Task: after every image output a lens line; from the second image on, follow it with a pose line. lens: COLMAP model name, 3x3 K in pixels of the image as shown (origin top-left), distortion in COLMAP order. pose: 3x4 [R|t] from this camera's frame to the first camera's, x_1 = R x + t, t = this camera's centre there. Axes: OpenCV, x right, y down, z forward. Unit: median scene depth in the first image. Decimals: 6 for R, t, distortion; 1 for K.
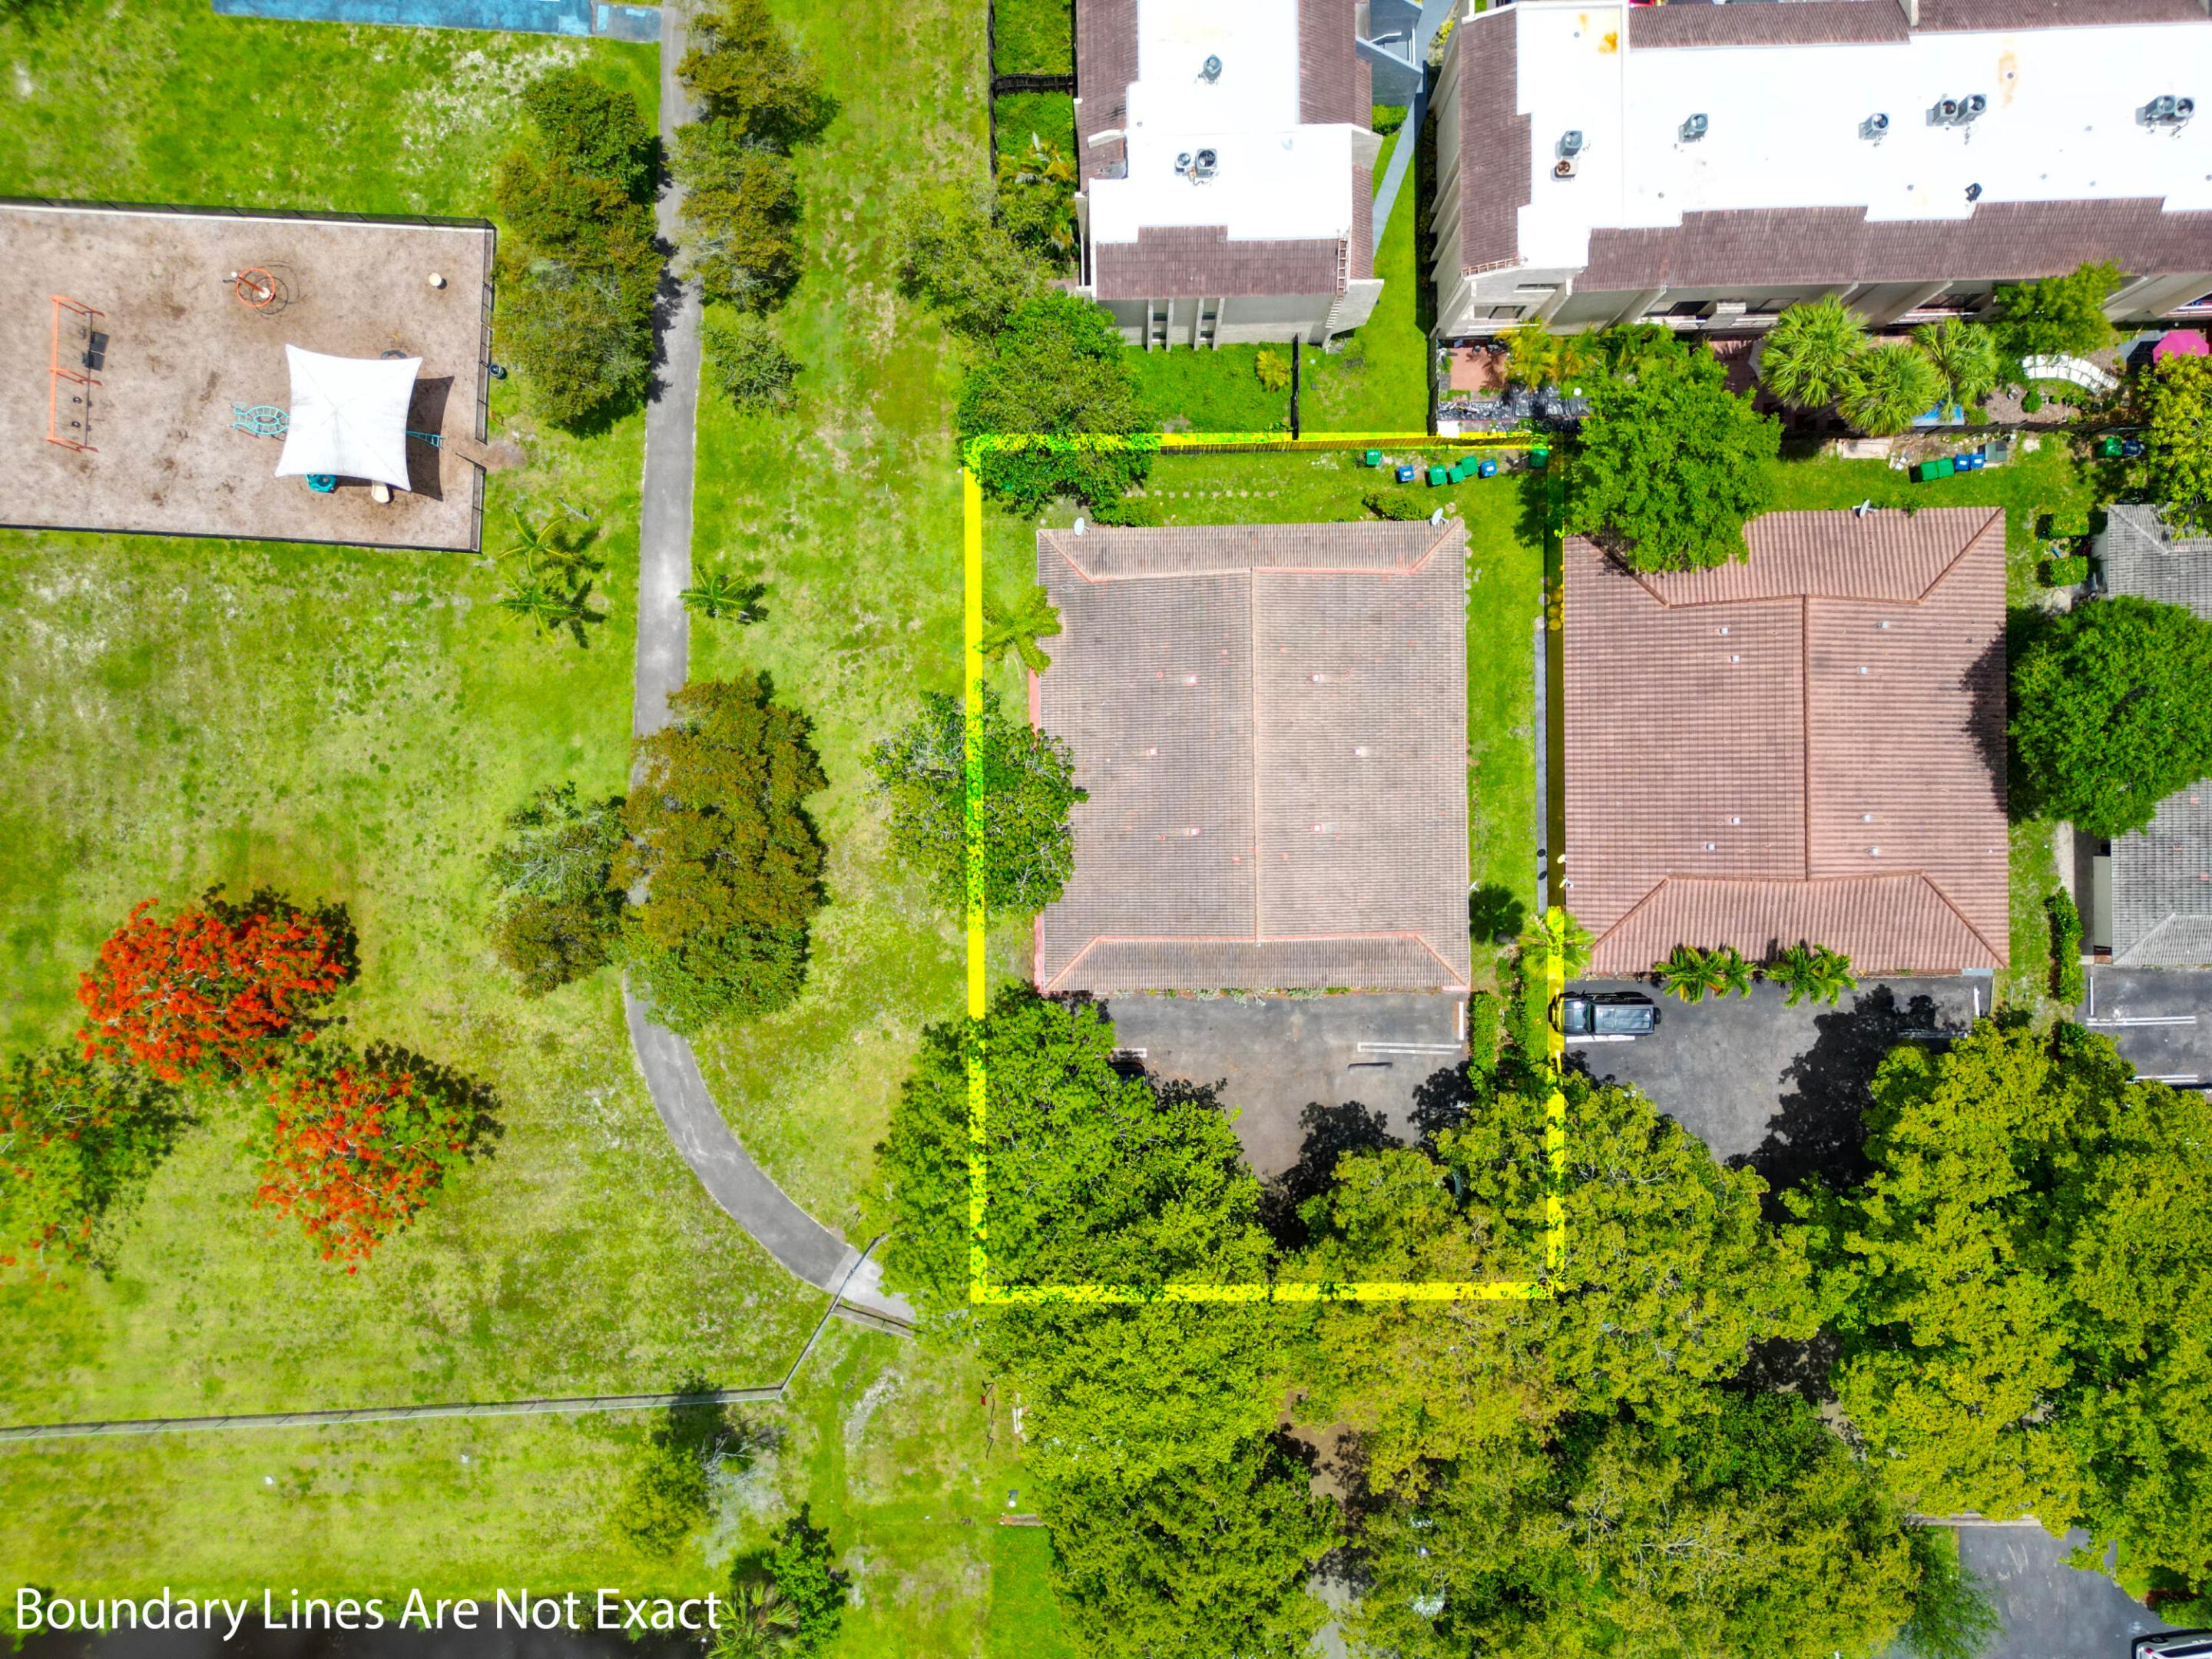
lens RADIAL K [[1562.5, 0, 1106.0], [0, 1562.5, 829.5], [0, 0, 1]] dist [0.083753, -0.081796]
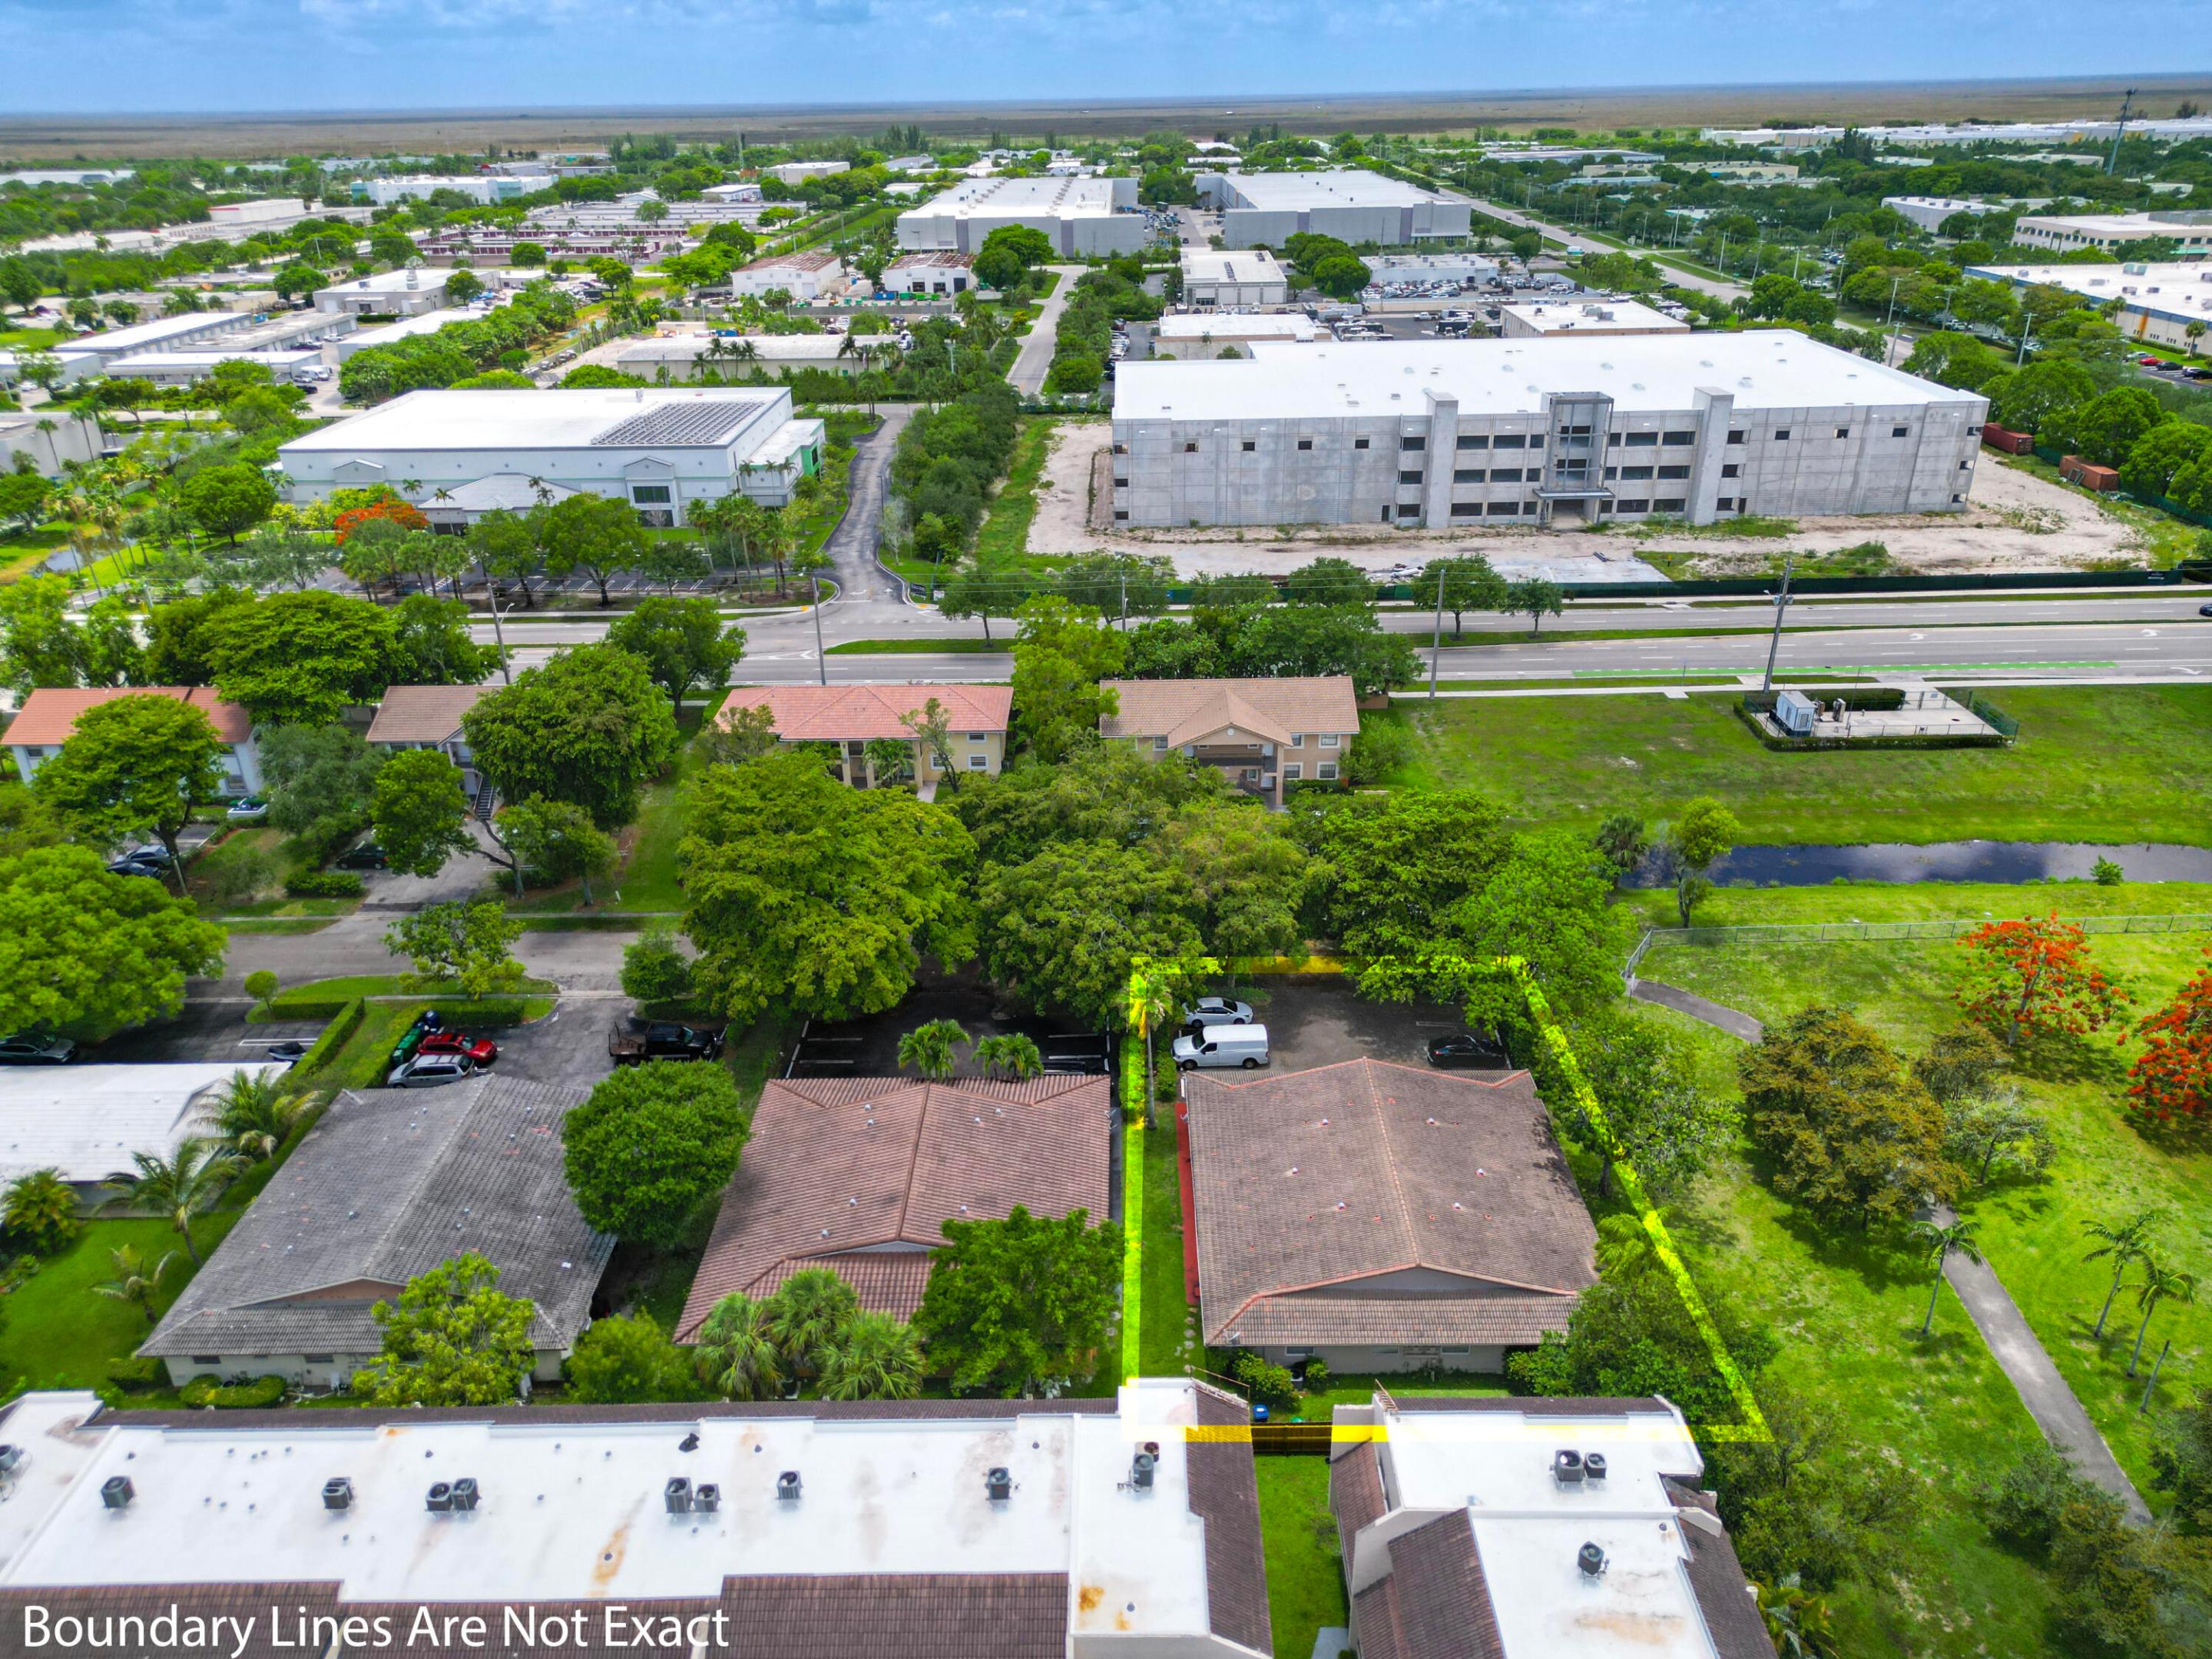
lens RADIAL K [[1562.5, 0, 1106.0], [0, 1562.5, 829.5], [0, 0, 1]] dist [0.083753, -0.081796]
pose [[-0.999325, 0.015323, 0.033390, 0.266218], [0.023447, -0.433674, 0.900765, -1.001428], [0.028283, 0.900940, 0.433022, 0.302364]]
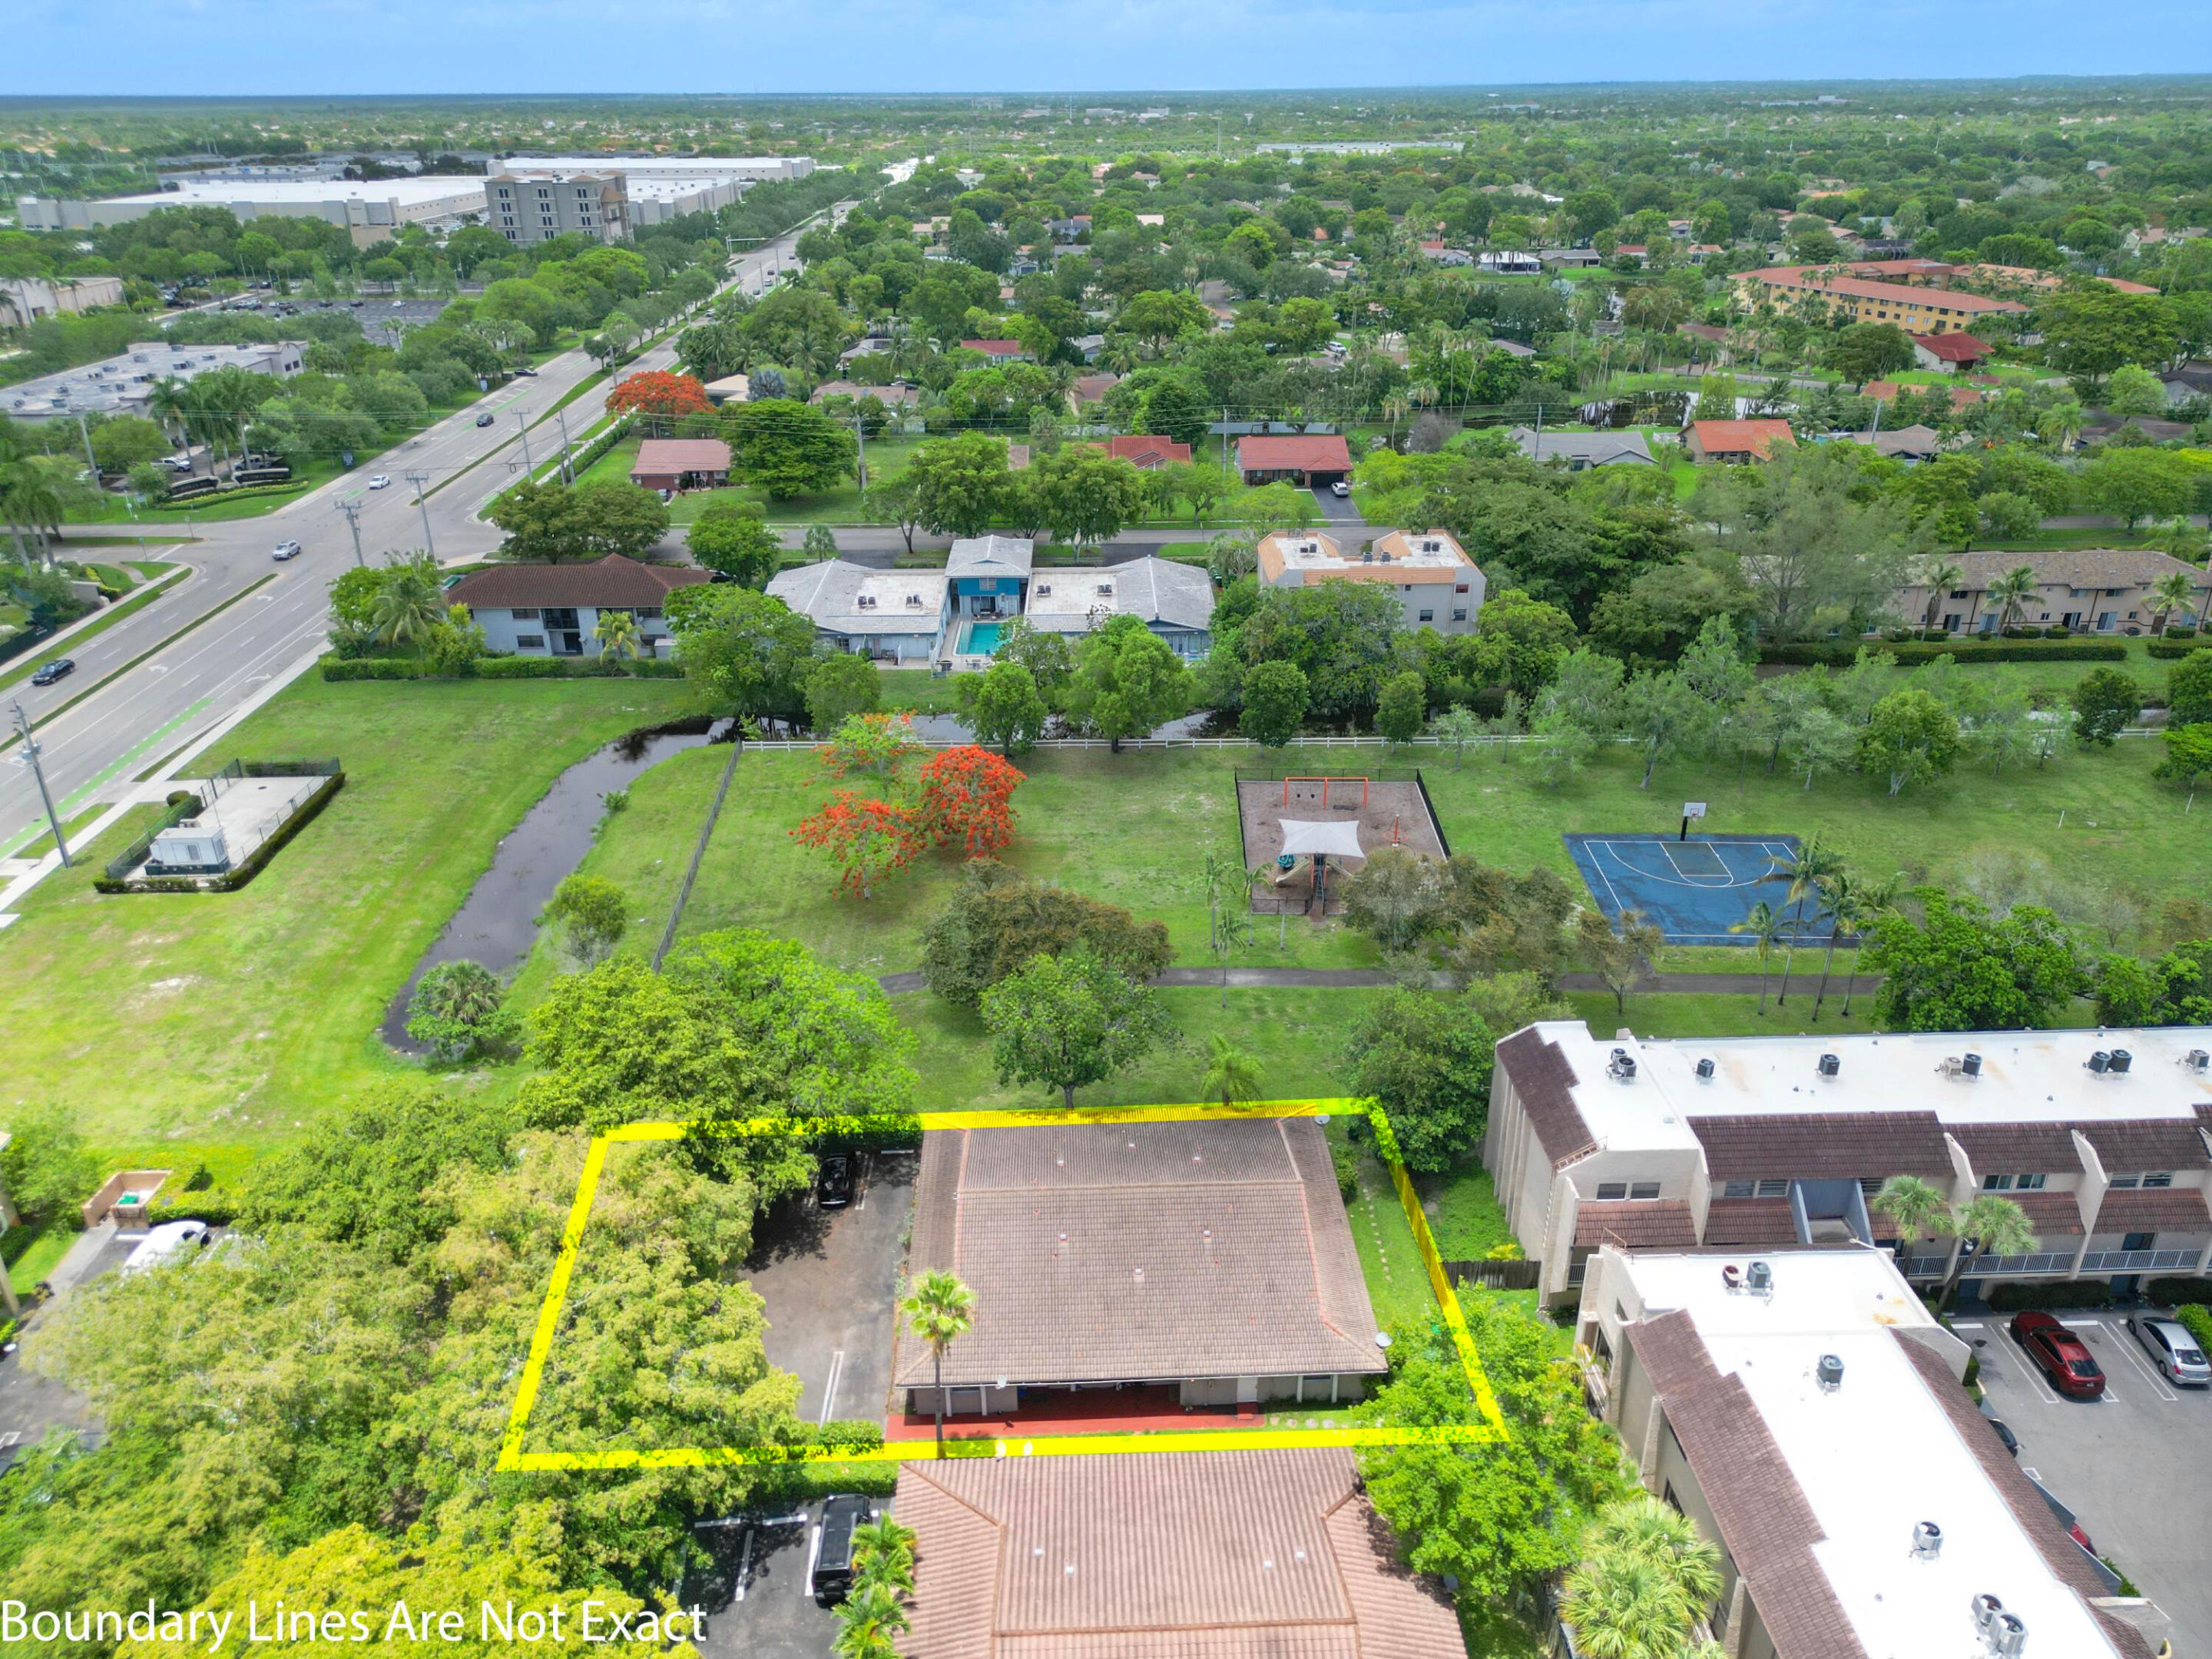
lens RADIAL K [[1562.5, 0, 1106.0], [0, 1562.5, 829.5], [0, 0, 1]] dist [0.083753, -0.081796]
pose [[0.019611, 0.445162, -0.895235, 0.987976], [-0.999796, 0.013120, -0.015378, -0.017781], [0.004900, 0.895354, 0.445329, 0.302470]]
